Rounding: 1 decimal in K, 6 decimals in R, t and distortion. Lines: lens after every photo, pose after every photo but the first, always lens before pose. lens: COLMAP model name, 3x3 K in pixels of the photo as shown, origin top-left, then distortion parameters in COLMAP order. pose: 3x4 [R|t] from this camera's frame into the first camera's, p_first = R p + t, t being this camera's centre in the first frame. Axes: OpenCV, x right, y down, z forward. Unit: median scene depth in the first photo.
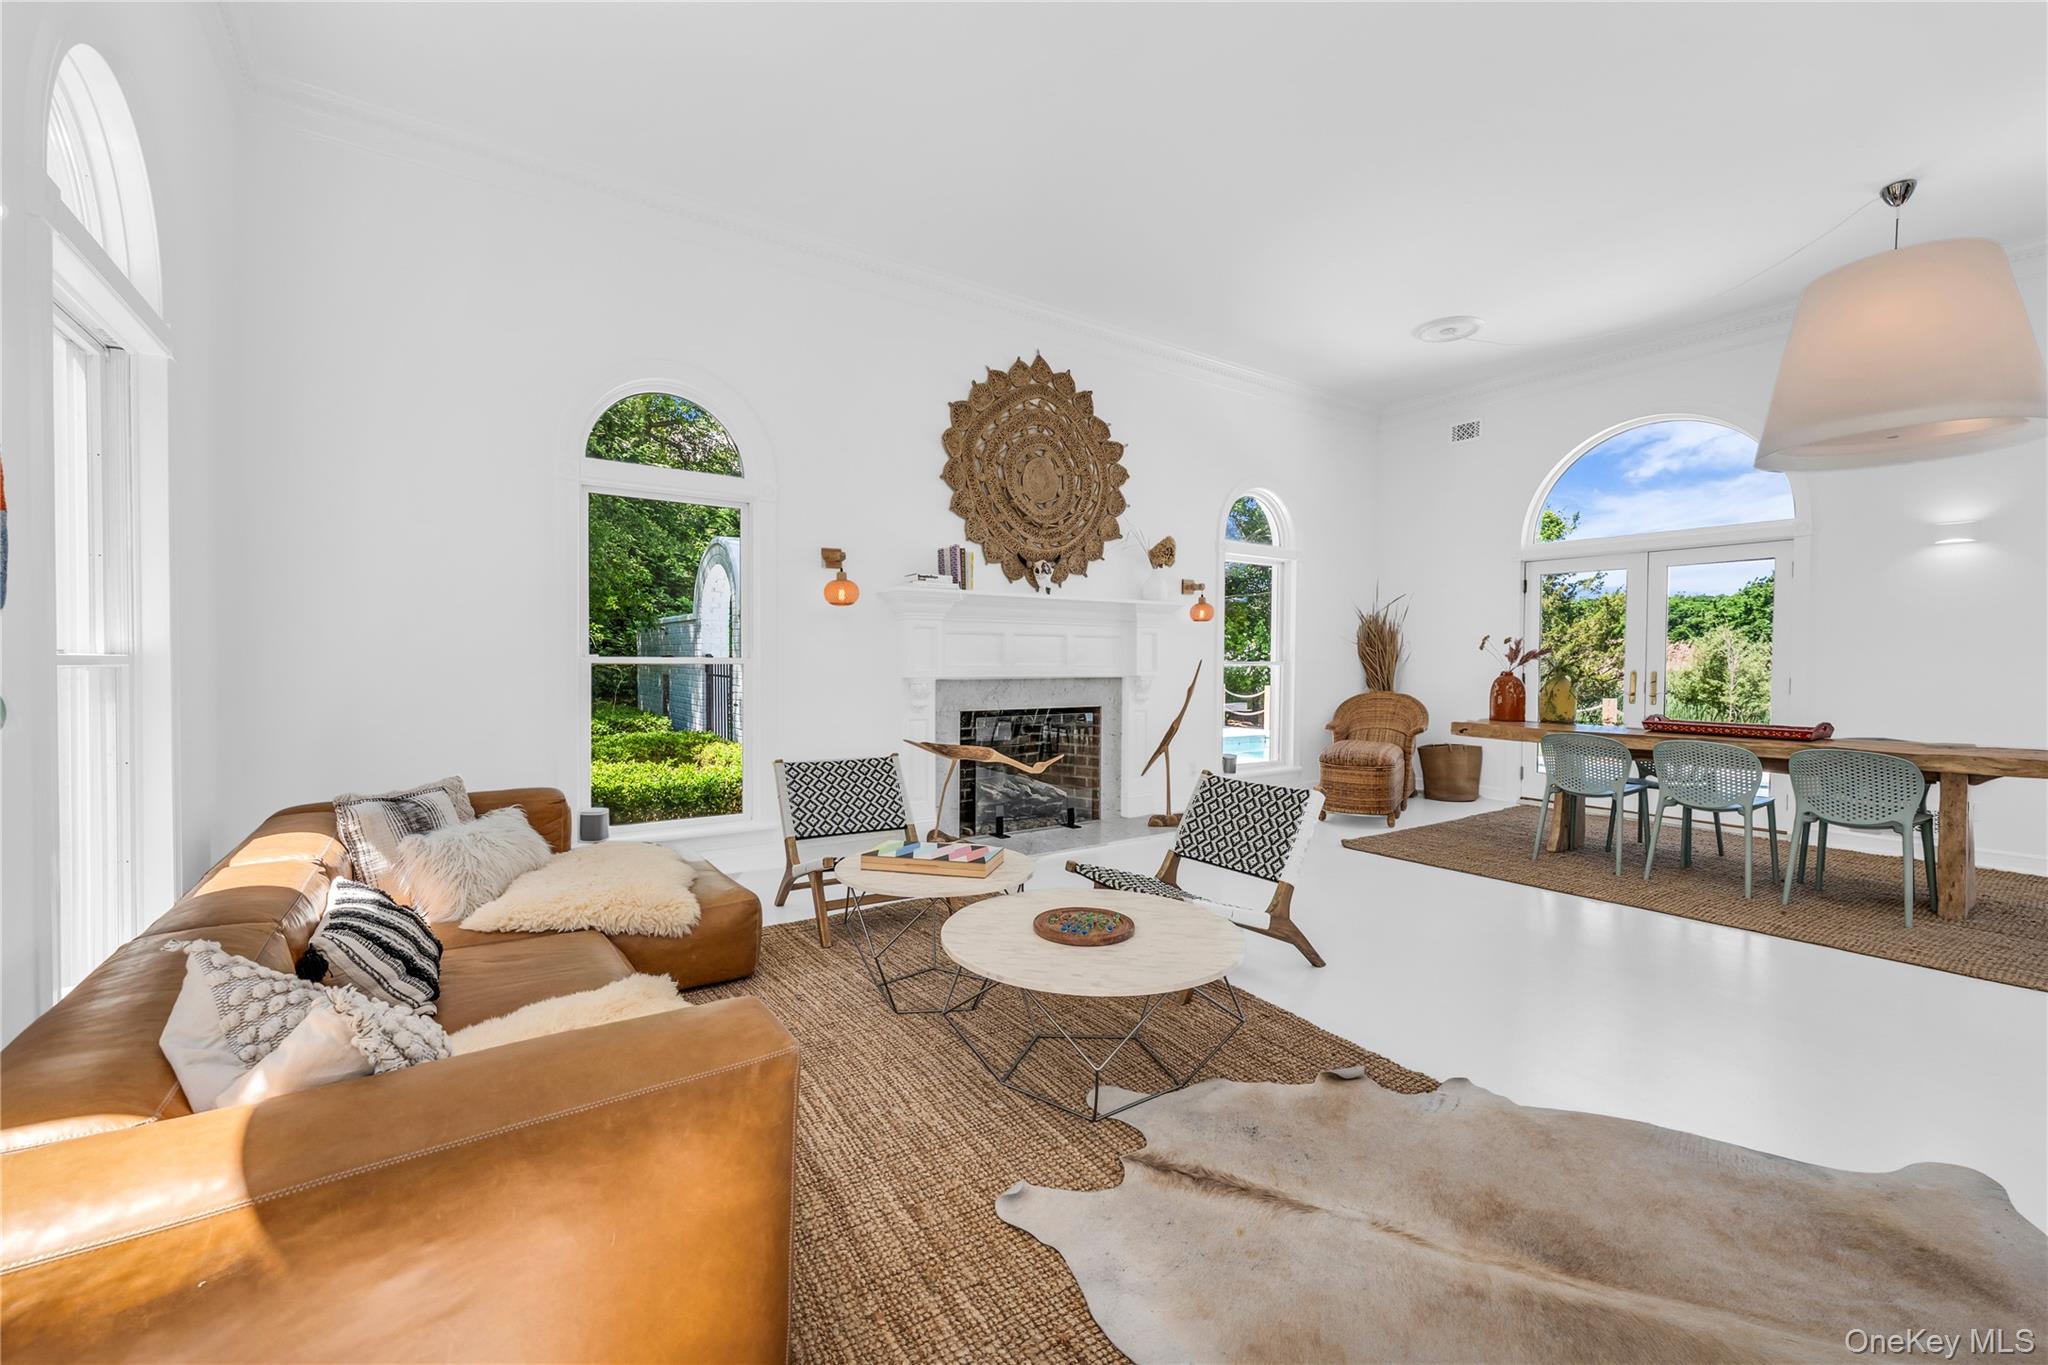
lens RADIAL K [[845.3, 0, 1033.8], [0, 845.3, 679.3], [0, 0, 1]] dist [0.000596, -0.000183]
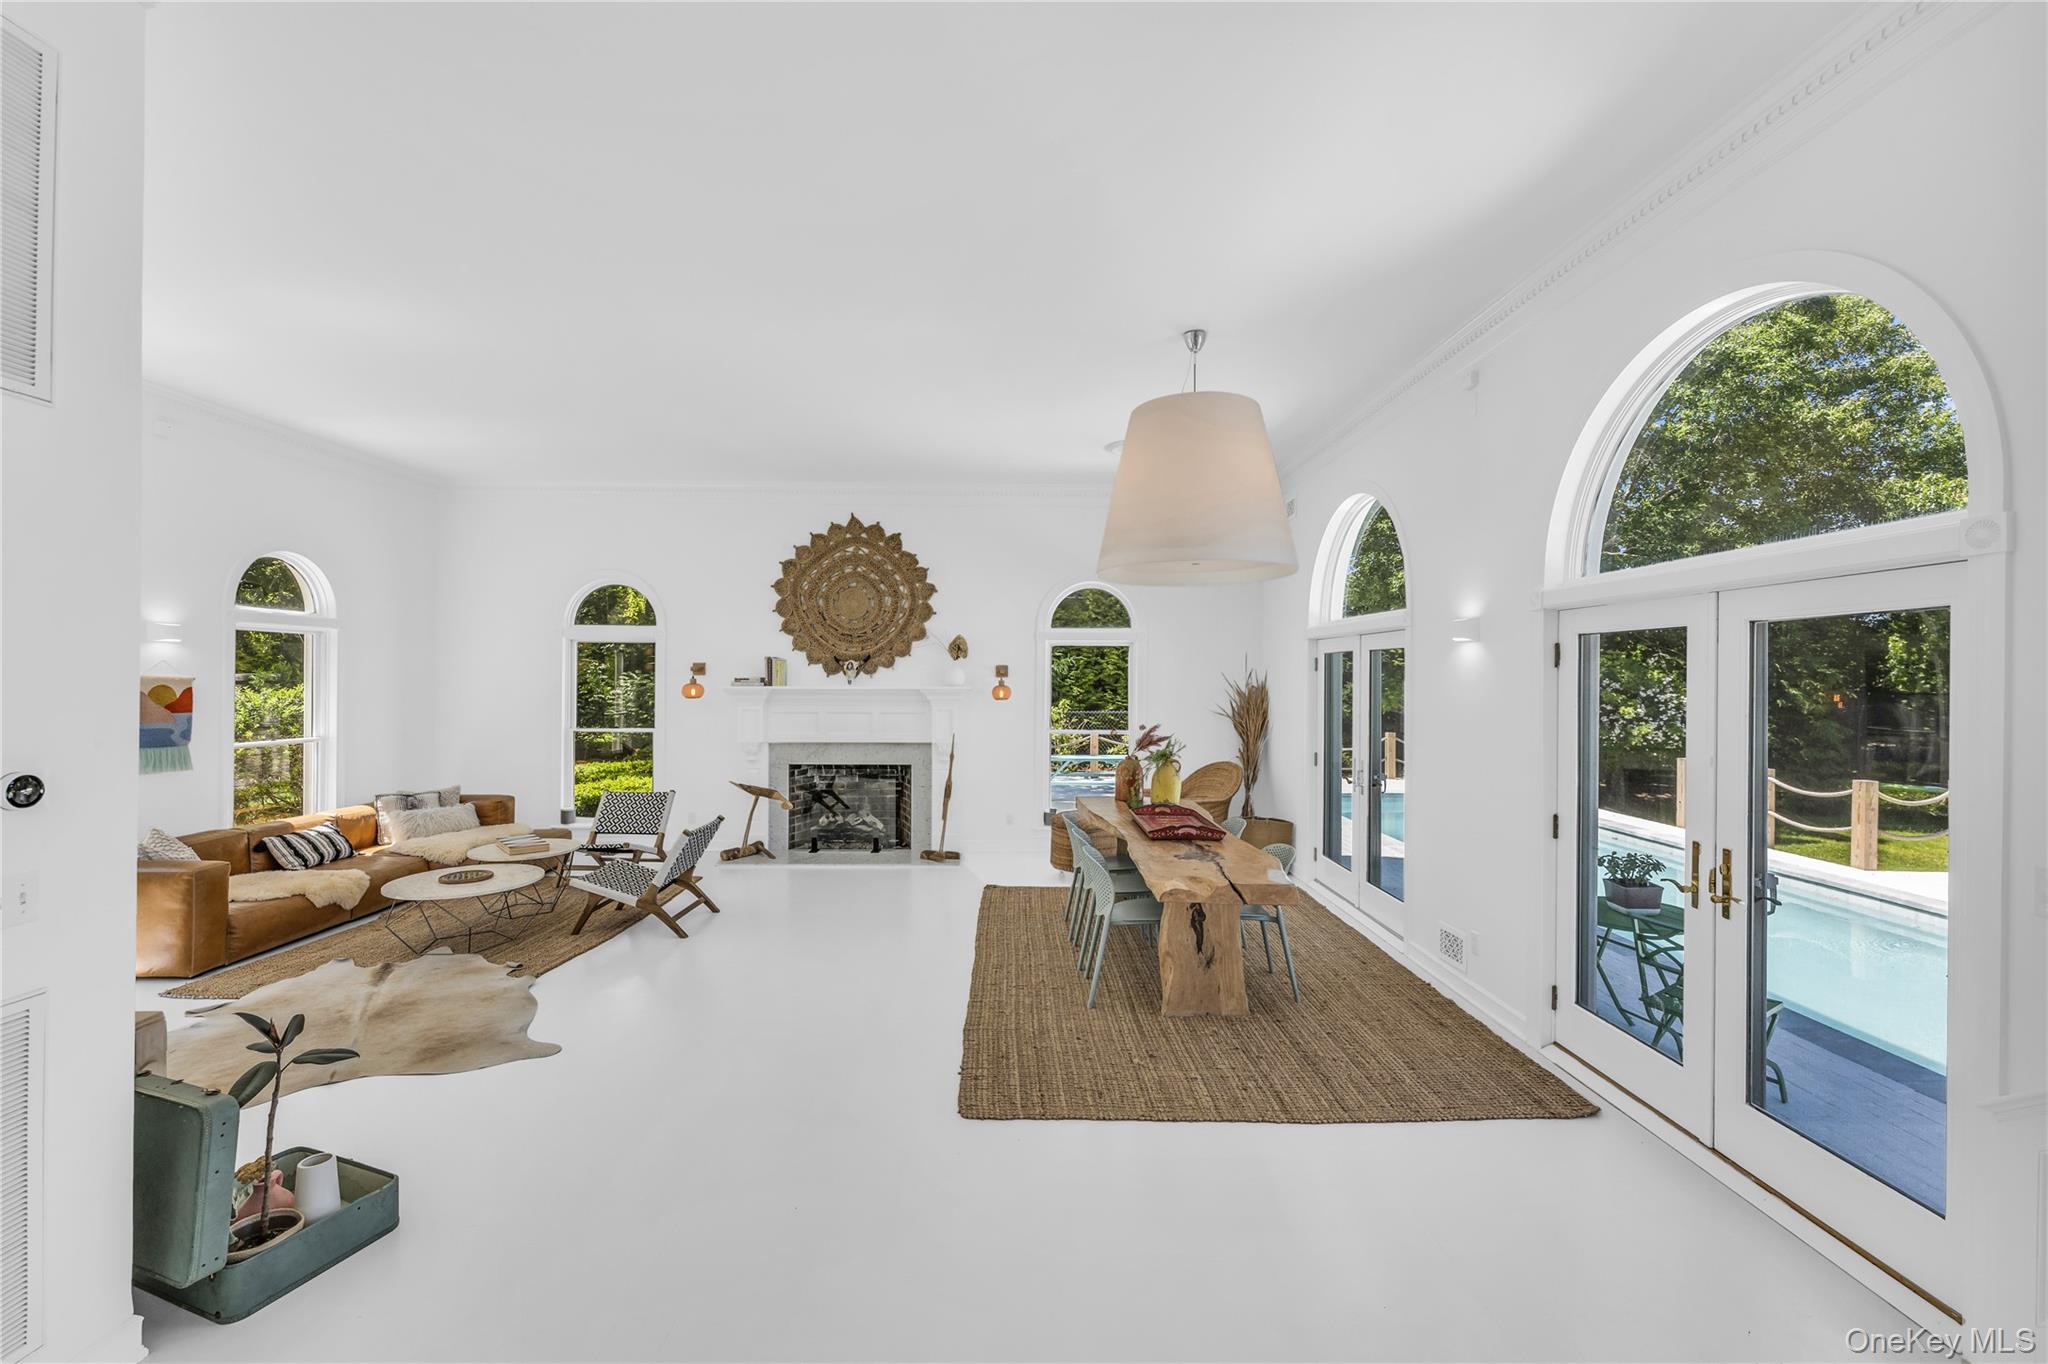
lens RADIAL K [[845.3, 0, 1033.8], [0, 845.3, 678.8], [0, 0, 1]] dist [0.000596, -0.000183]
pose [[0.826117, -0.001730, -0.563497, 1.077401], [-0.013401, 0.999652, -0.022715, -0.082062], [0.563340, 0.026317, 0.825806, 0.000216]]
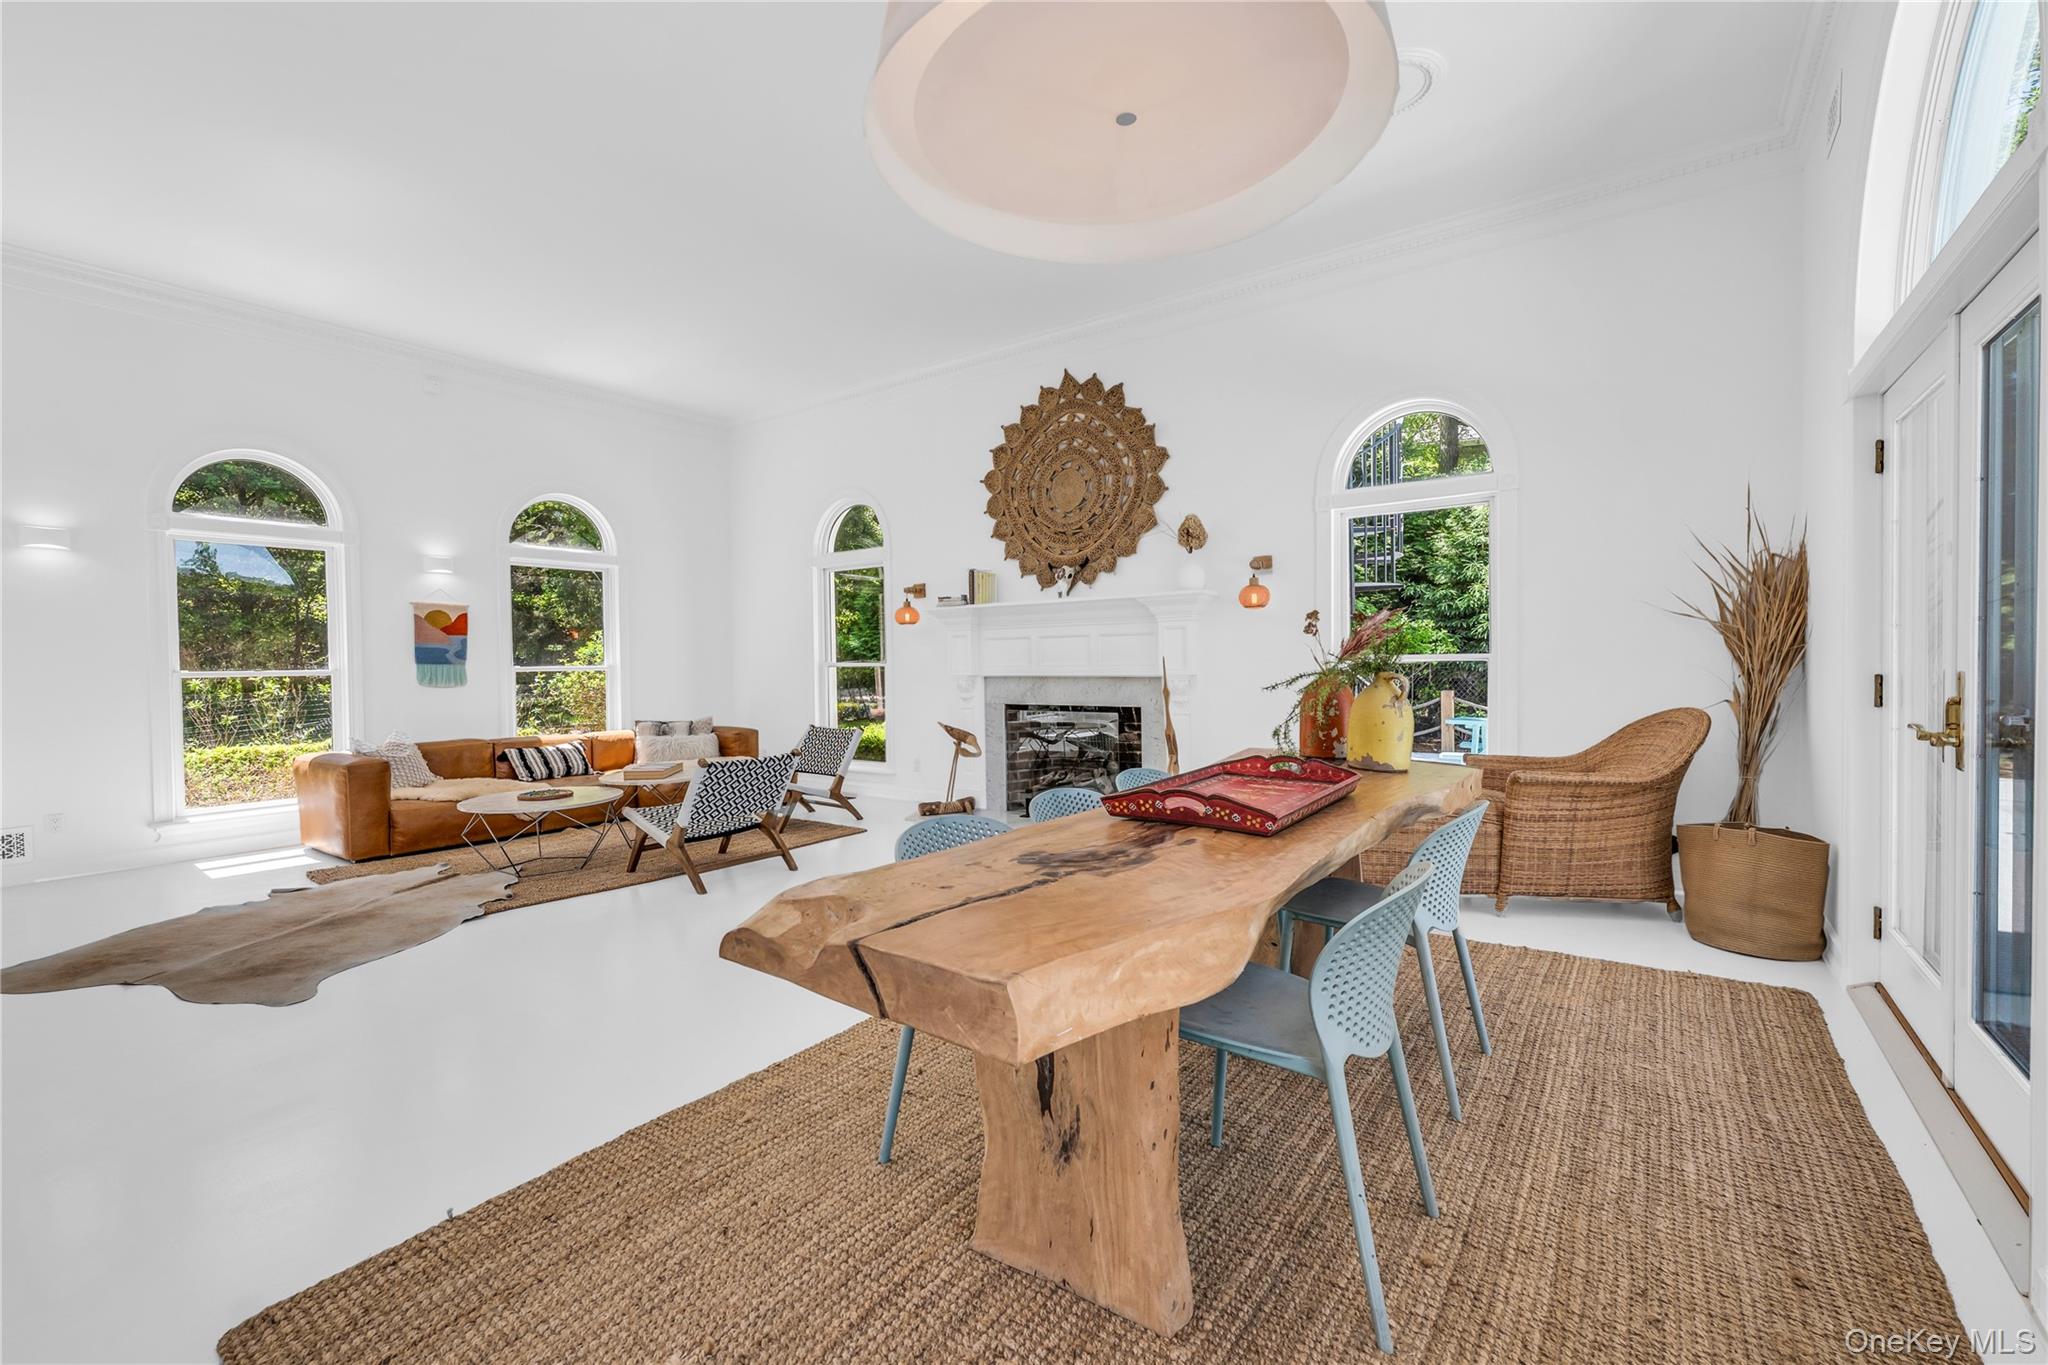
lens RADIAL K [[871.5, 0, 1024.0], [0, 871.5, 682.5], [0, 0, 1]] dist [0.001083, 0.000197]
pose [[0.326876, 0.012639, -0.944983, 1.045803], [-0.007220, 0.999915, 0.010877, -0.005434], [0.945040, 0.003267, 0.326939, 0.599868]]
